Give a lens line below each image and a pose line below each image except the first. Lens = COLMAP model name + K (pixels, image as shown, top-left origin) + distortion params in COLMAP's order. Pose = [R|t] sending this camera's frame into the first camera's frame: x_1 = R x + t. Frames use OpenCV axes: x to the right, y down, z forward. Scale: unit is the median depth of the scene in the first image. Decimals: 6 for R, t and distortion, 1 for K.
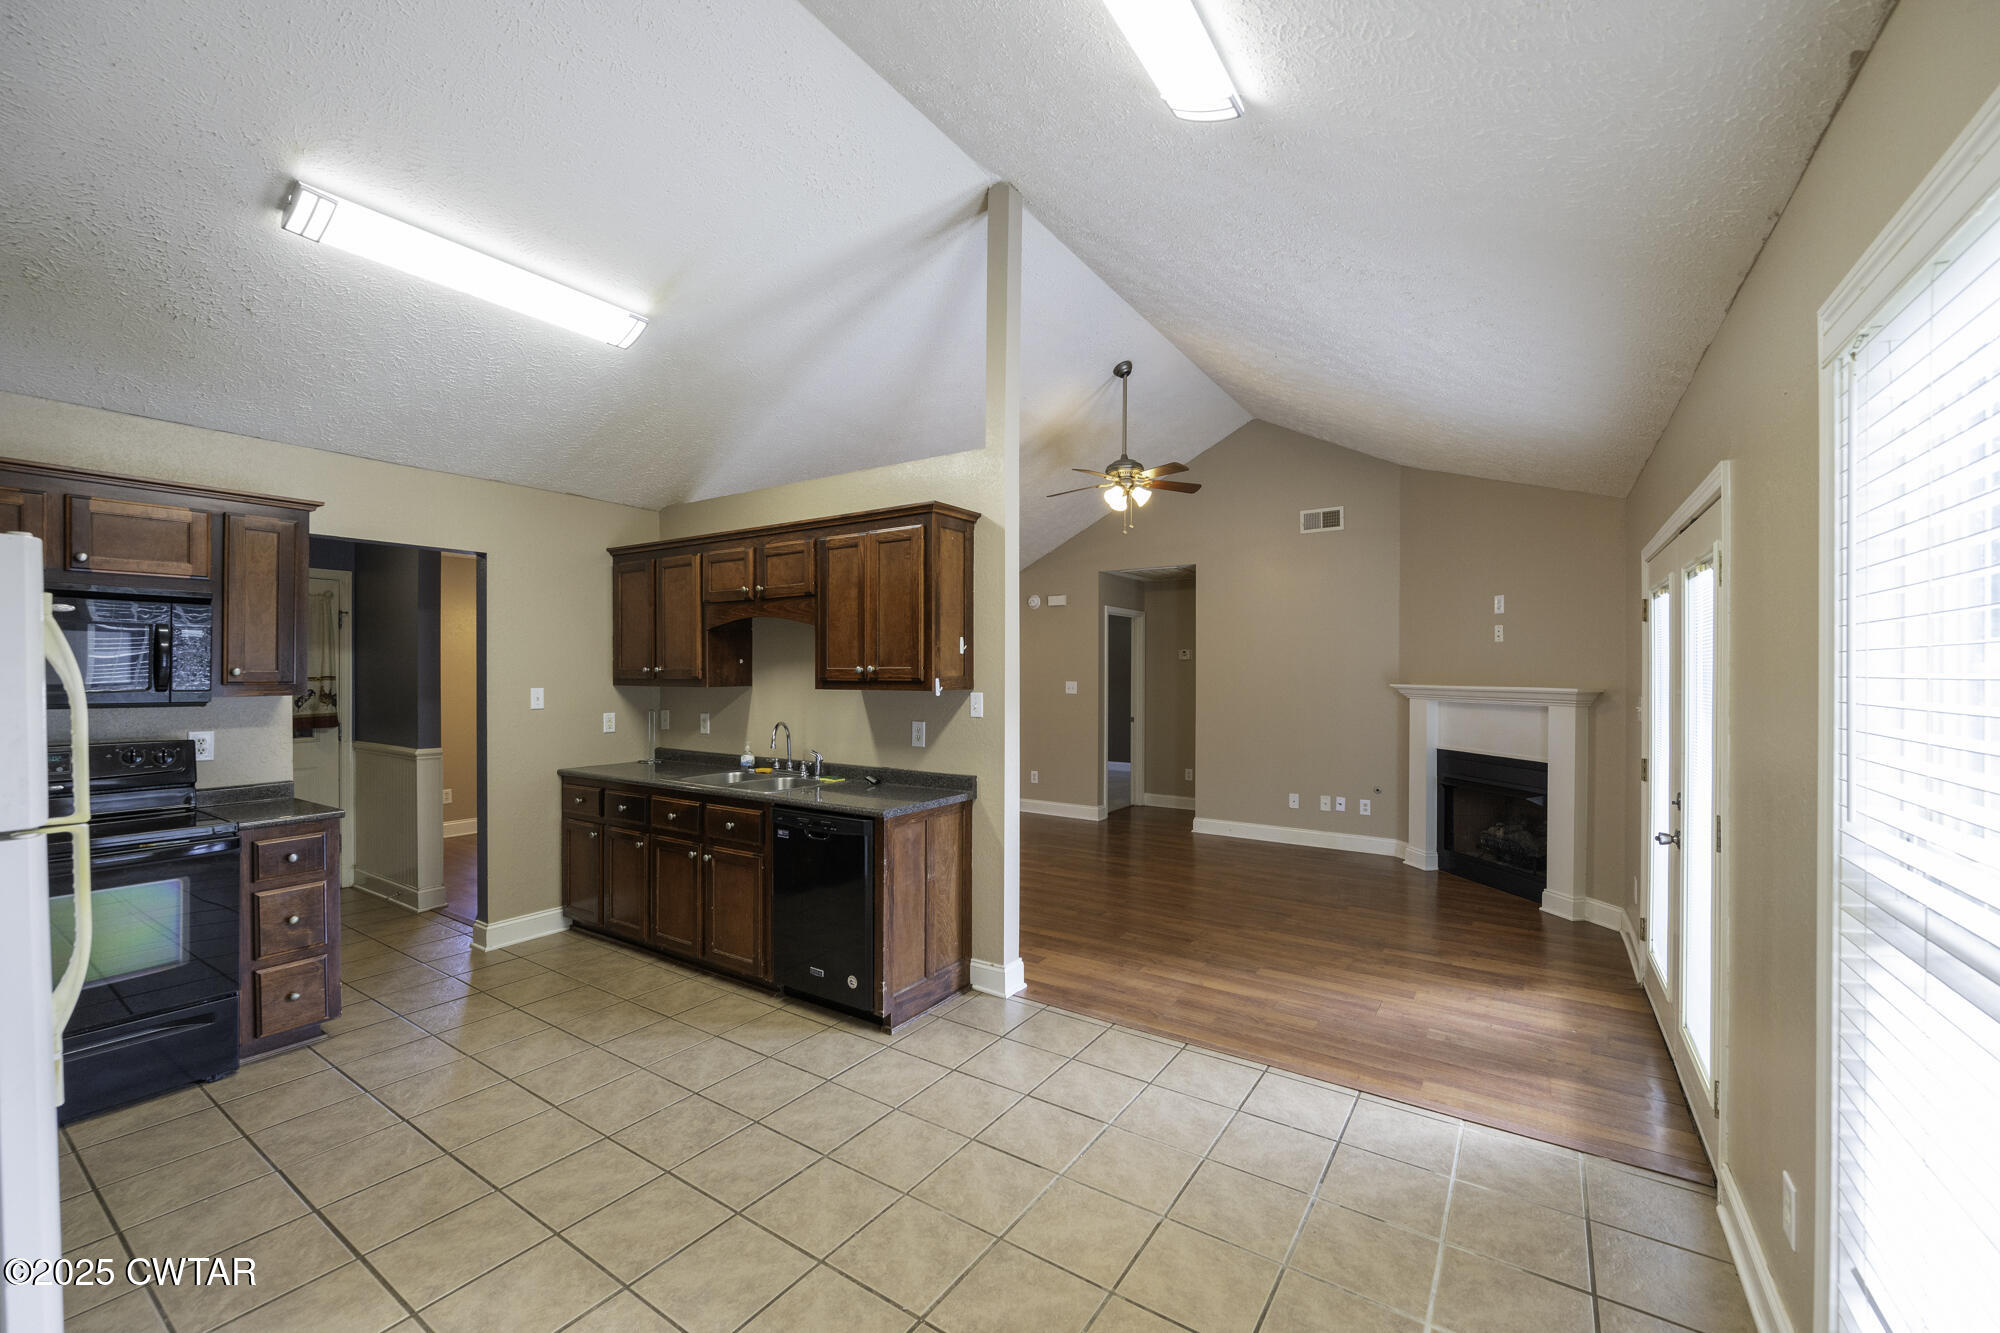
lens RADIAL K [[793.0, 0, 1007.3], [0, 793.0, 680.8], [0, 0, 1]] dist [-0.007198, 0.001266]
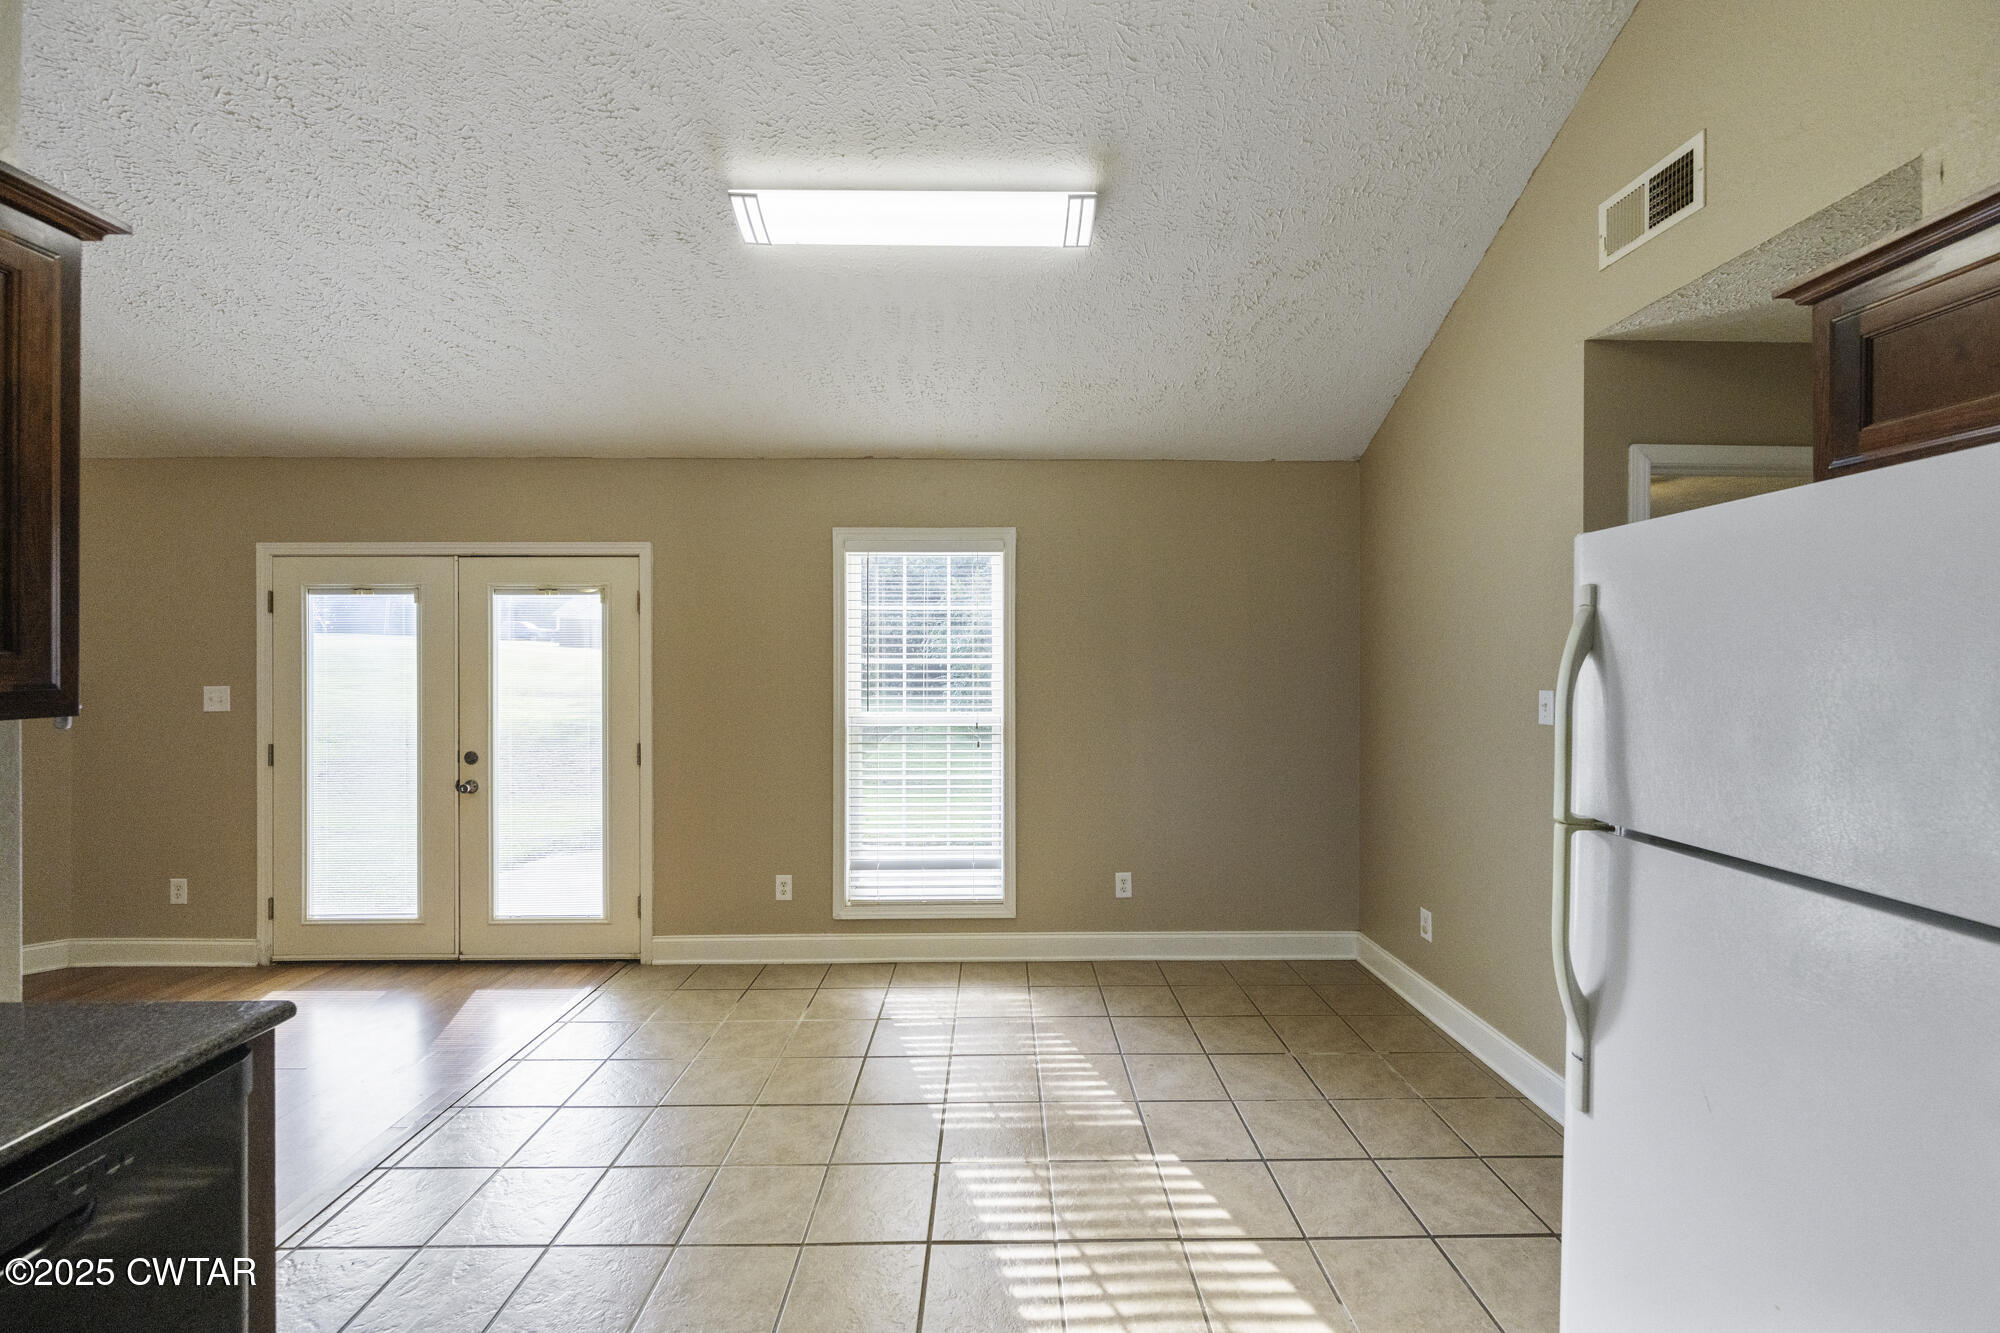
lens RADIAL K [[793.0, 0, 1002.4], [0, 793.0, 653.3], [0, 0, 1]] dist [-0.007198, 0.001266]
pose [[-0.563401, 0.006317, 0.826159, -0.643601], [0.009995, 0.999950, -0.000829, -0.013253], [-0.826123, 0.007791, -0.563436, 0.845549]]
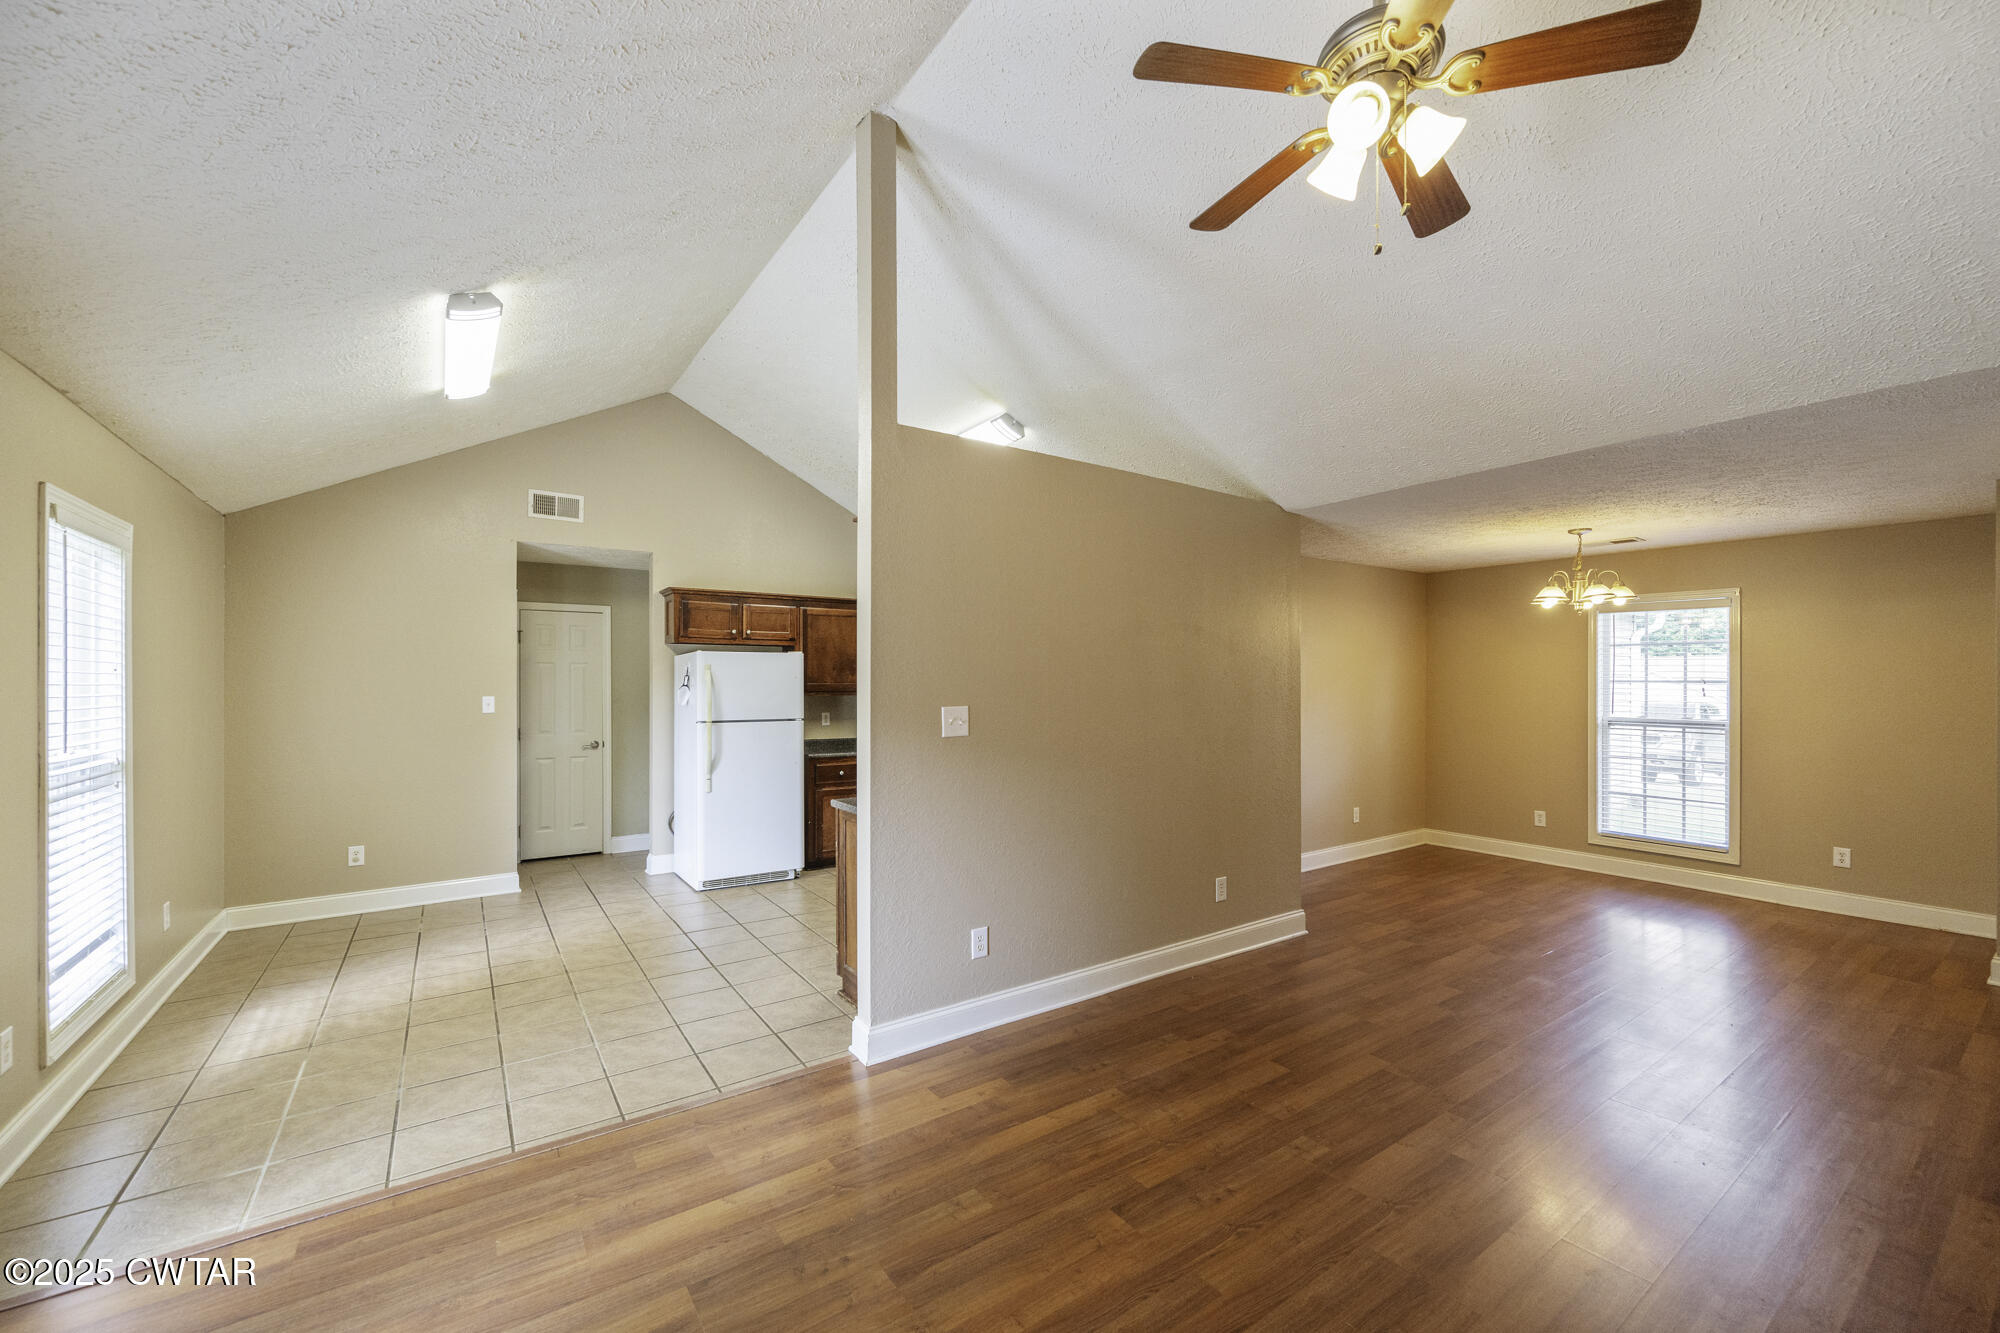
lens RADIAL K [[793.0, 0, 1007.4], [0, 793.0, 688.5], [0, 0, 1]] dist [-0.007198, 0.001266]
pose [[-0.361808, 0.004631, -0.932241, 0.788337], [-0.011114, 0.999895, 0.009280, -0.016347], [0.932186, 0.013718, -0.361719, 1.529517]]
